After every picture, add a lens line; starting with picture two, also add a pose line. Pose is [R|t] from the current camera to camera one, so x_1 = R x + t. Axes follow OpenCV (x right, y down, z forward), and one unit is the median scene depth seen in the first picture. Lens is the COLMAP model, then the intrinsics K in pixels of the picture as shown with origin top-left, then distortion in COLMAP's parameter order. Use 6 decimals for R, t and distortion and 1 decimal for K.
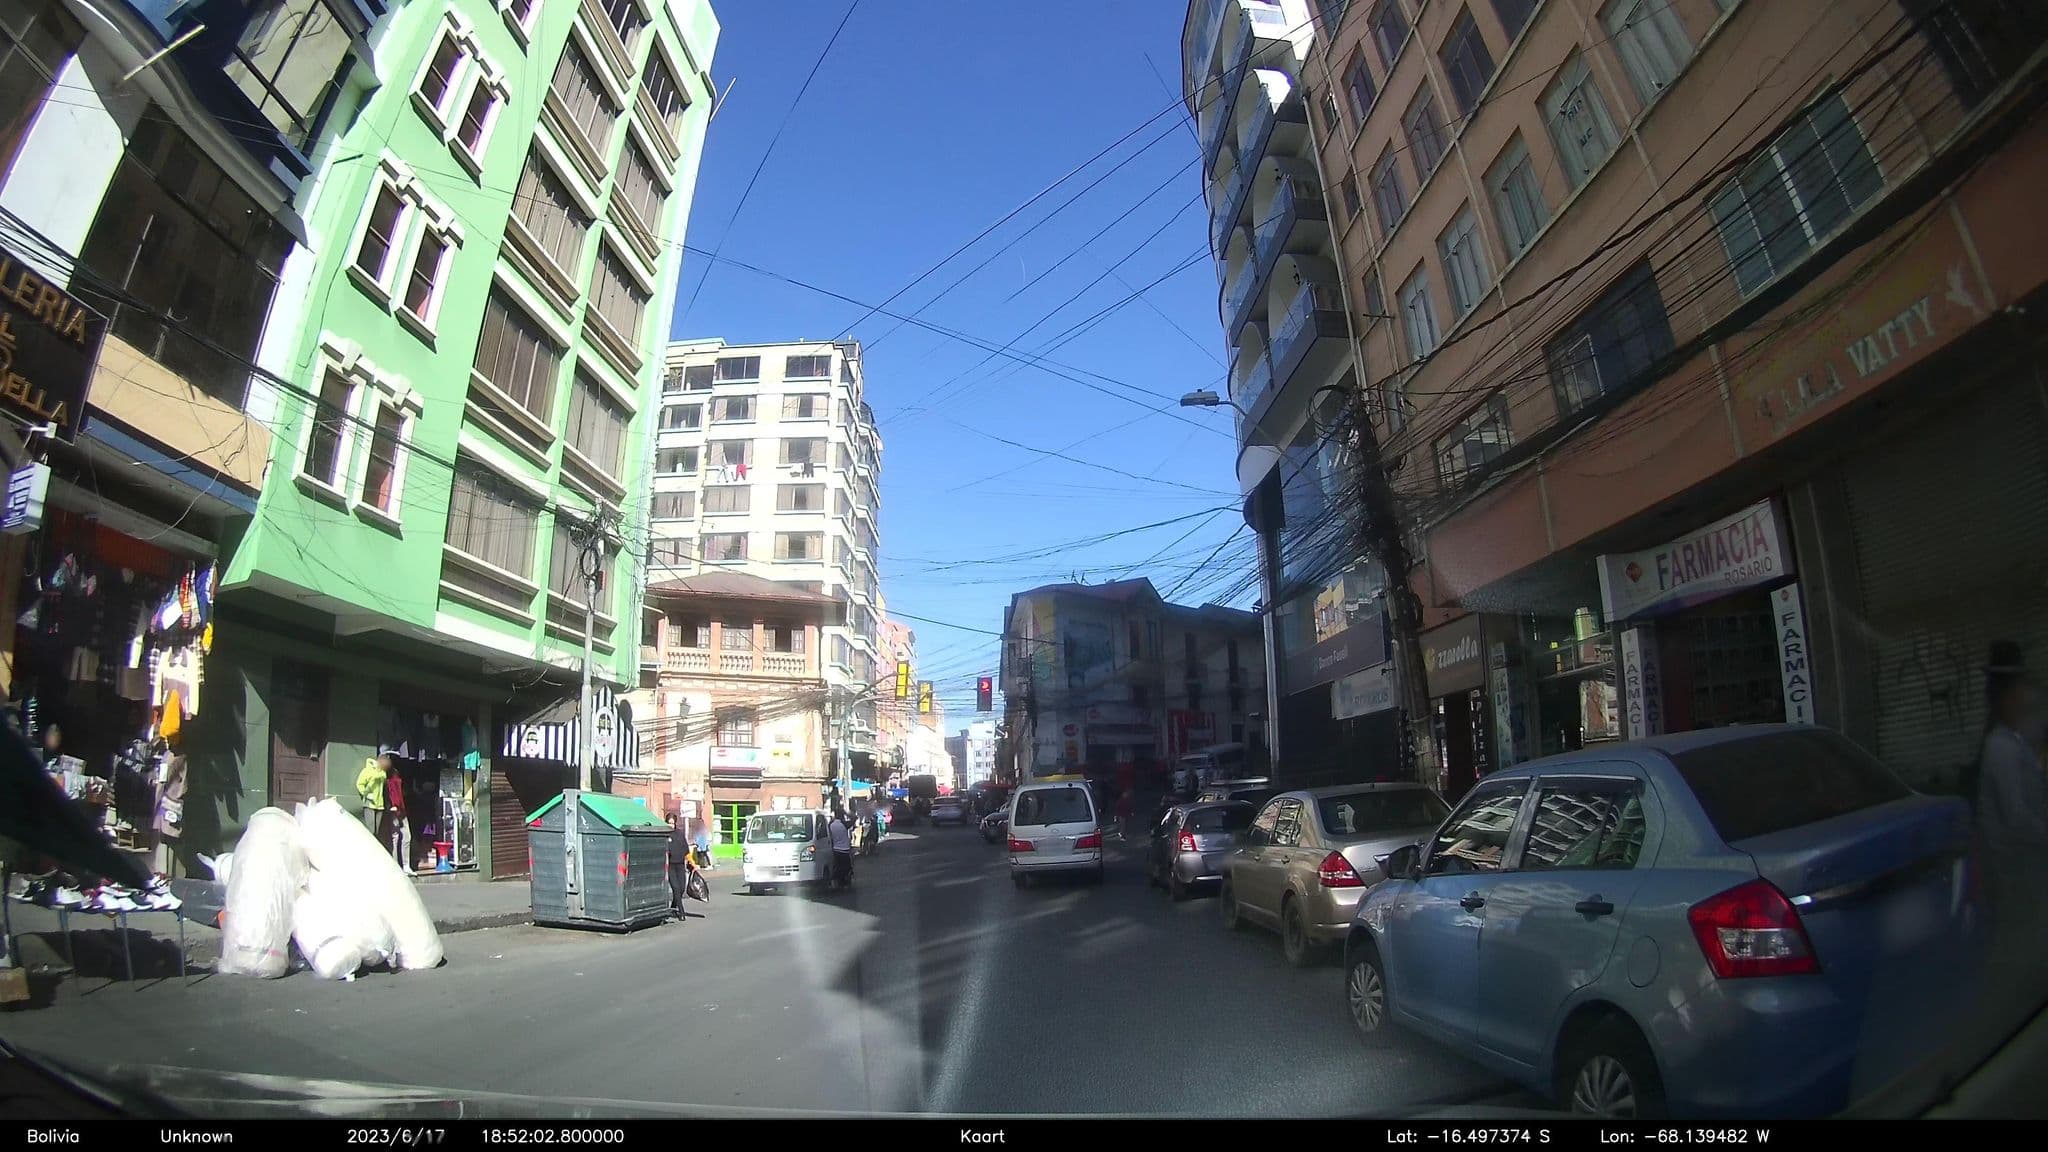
lens RADIAL K [[1440.1, 0, 1024.0], [0, 1440.1, 576.0], [0, 0, 1]] dist [-0.160699, 0.003577]
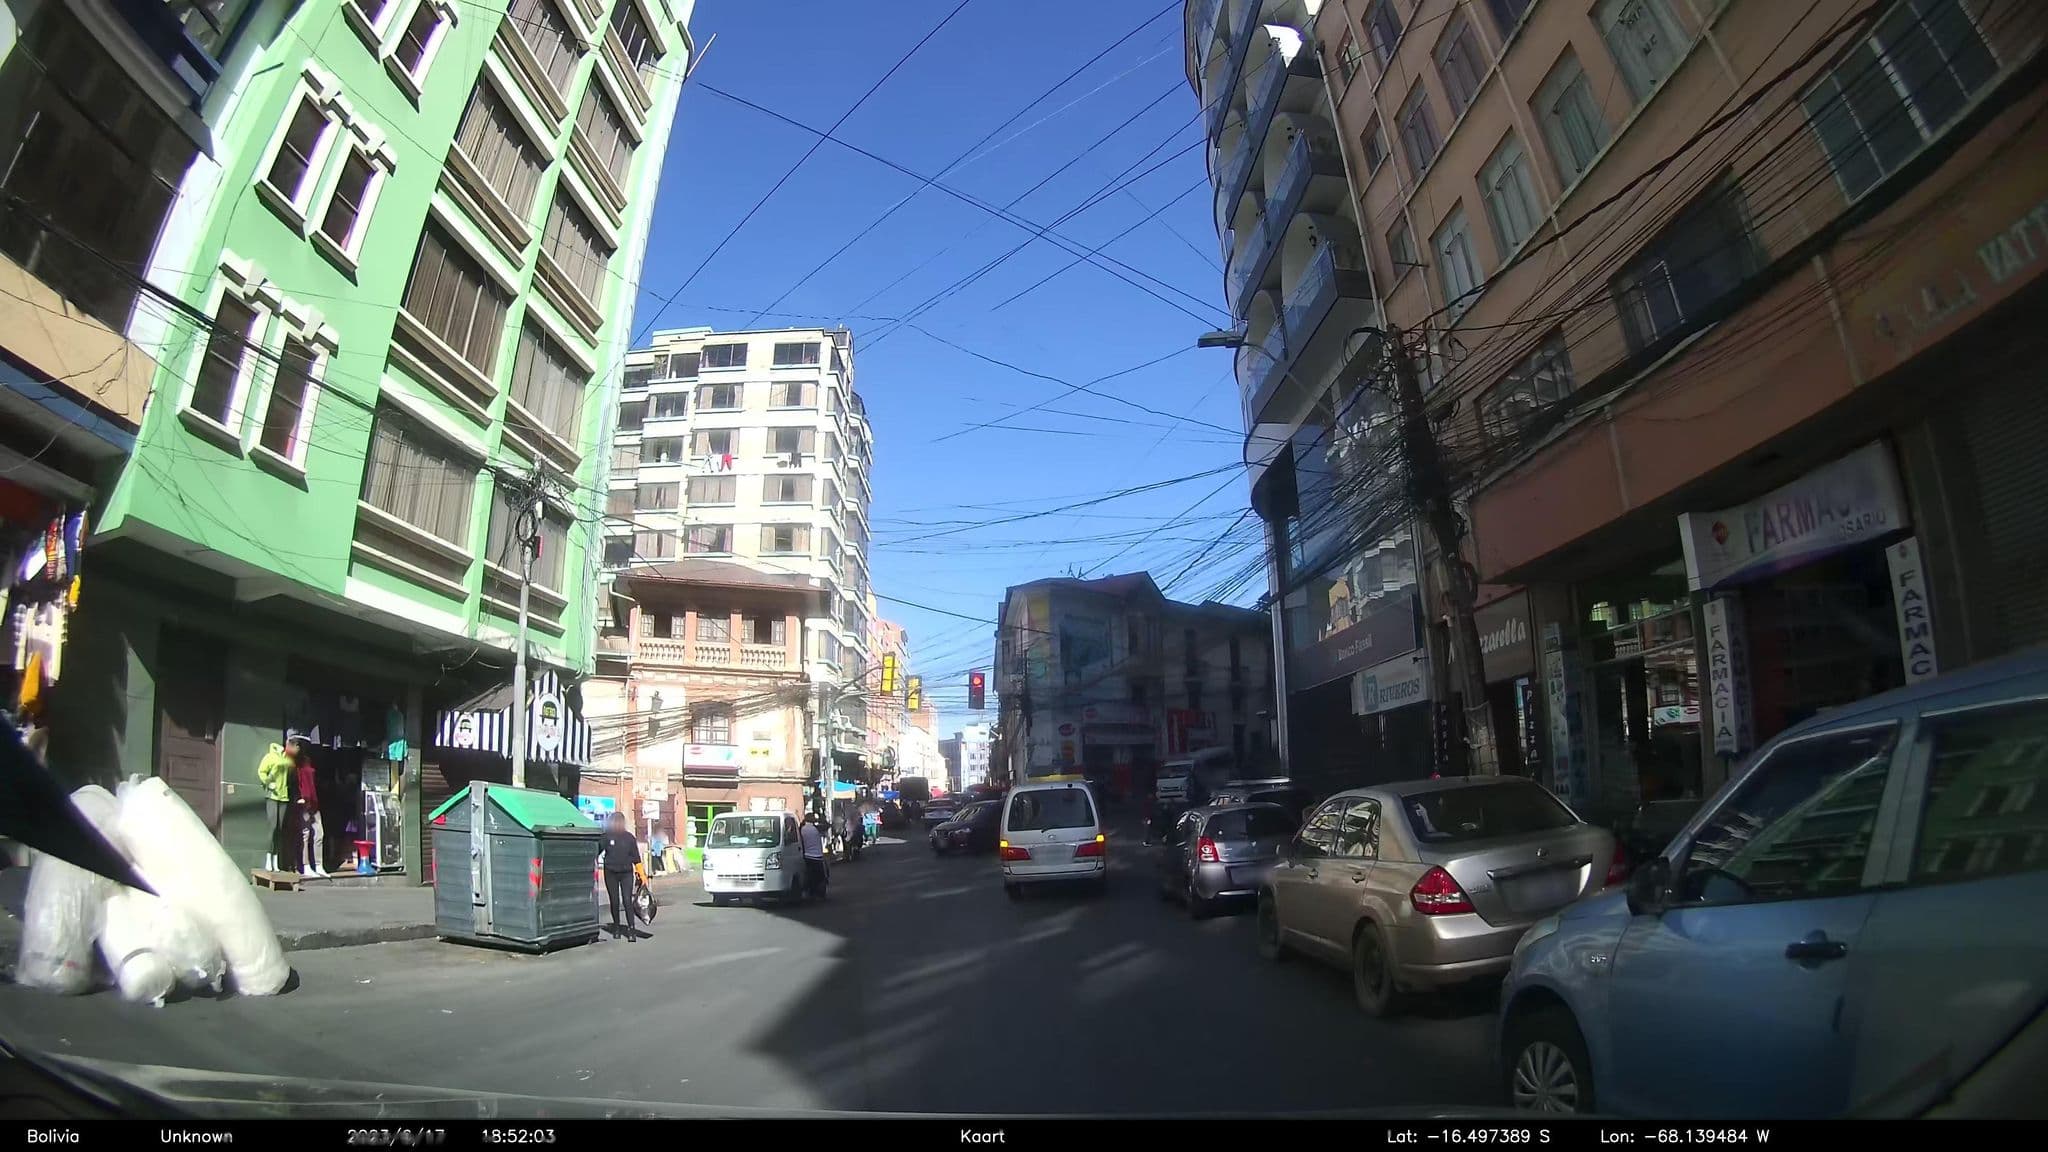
lens RADIAL K [[1279.7, 0, 1009.7], [0, 1279.7, 575.5], [0, 0, 1]] dist [-0.188604, 0.002126]
pose [[0.999965, 0.003031, -0.007777, 0.000846], [-0.003226, 0.999679, -0.025116, 0.038487], [0.007699, 0.025140, 0.999654, 0.225264]]
